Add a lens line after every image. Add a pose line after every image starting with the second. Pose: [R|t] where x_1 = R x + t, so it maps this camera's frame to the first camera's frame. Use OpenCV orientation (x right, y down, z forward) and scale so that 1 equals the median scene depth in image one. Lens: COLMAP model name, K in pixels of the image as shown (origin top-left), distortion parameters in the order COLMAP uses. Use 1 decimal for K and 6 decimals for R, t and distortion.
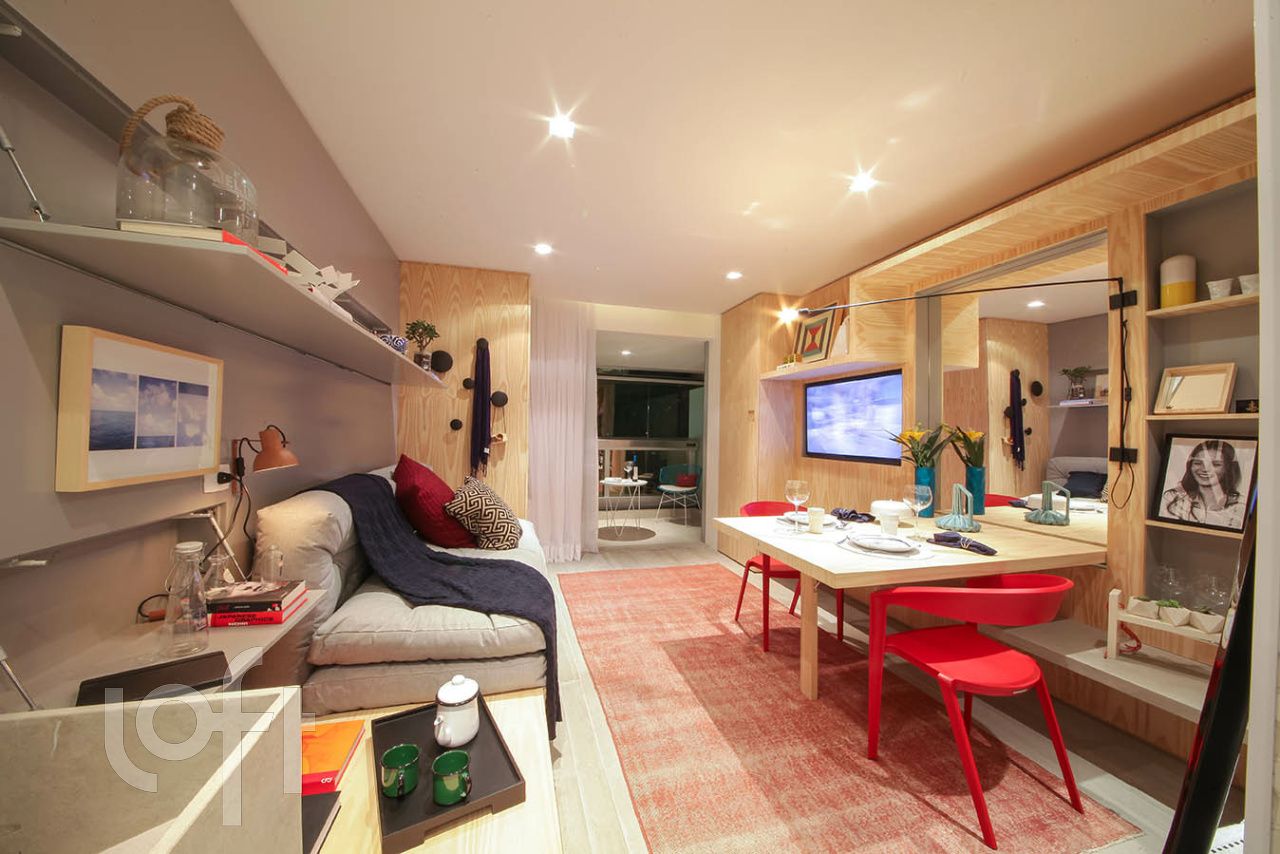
lens RADIAL K [[448.0, 0, 640.0], [0, 448.0, 427.0], [0, 0, 1]] dist [-0.001293, -0.000188]
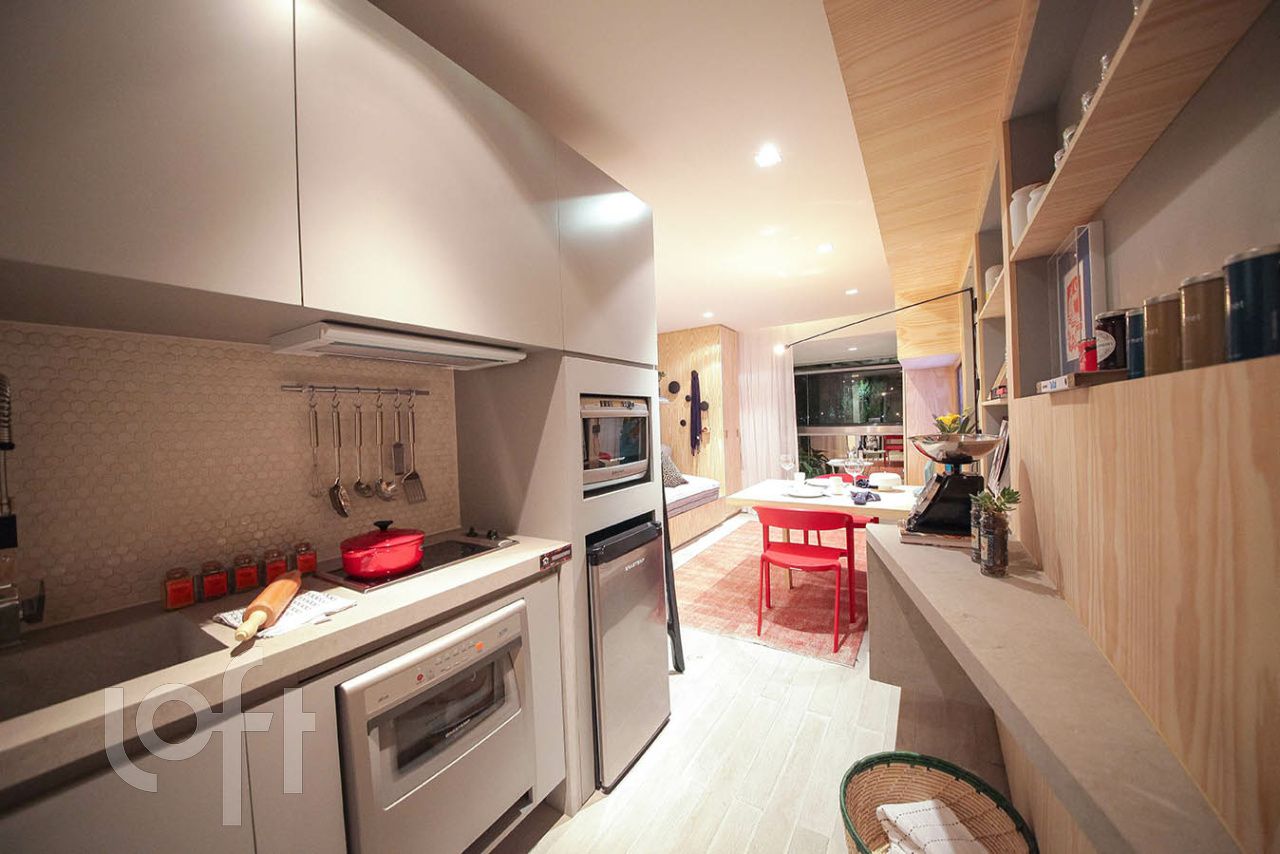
lens RADIAL K [[448.0, 0, 640.0], [0, 448.0, 427.0], [0, 0, 1]] dist [-0.001293, -0.000188]
pose [[0.655365, -0.027660, -0.754806, 0.780270], [0.048587, 0.998803, 0.005585, -0.006410], [0.753748, -0.040334, 0.655924, -0.264174]]
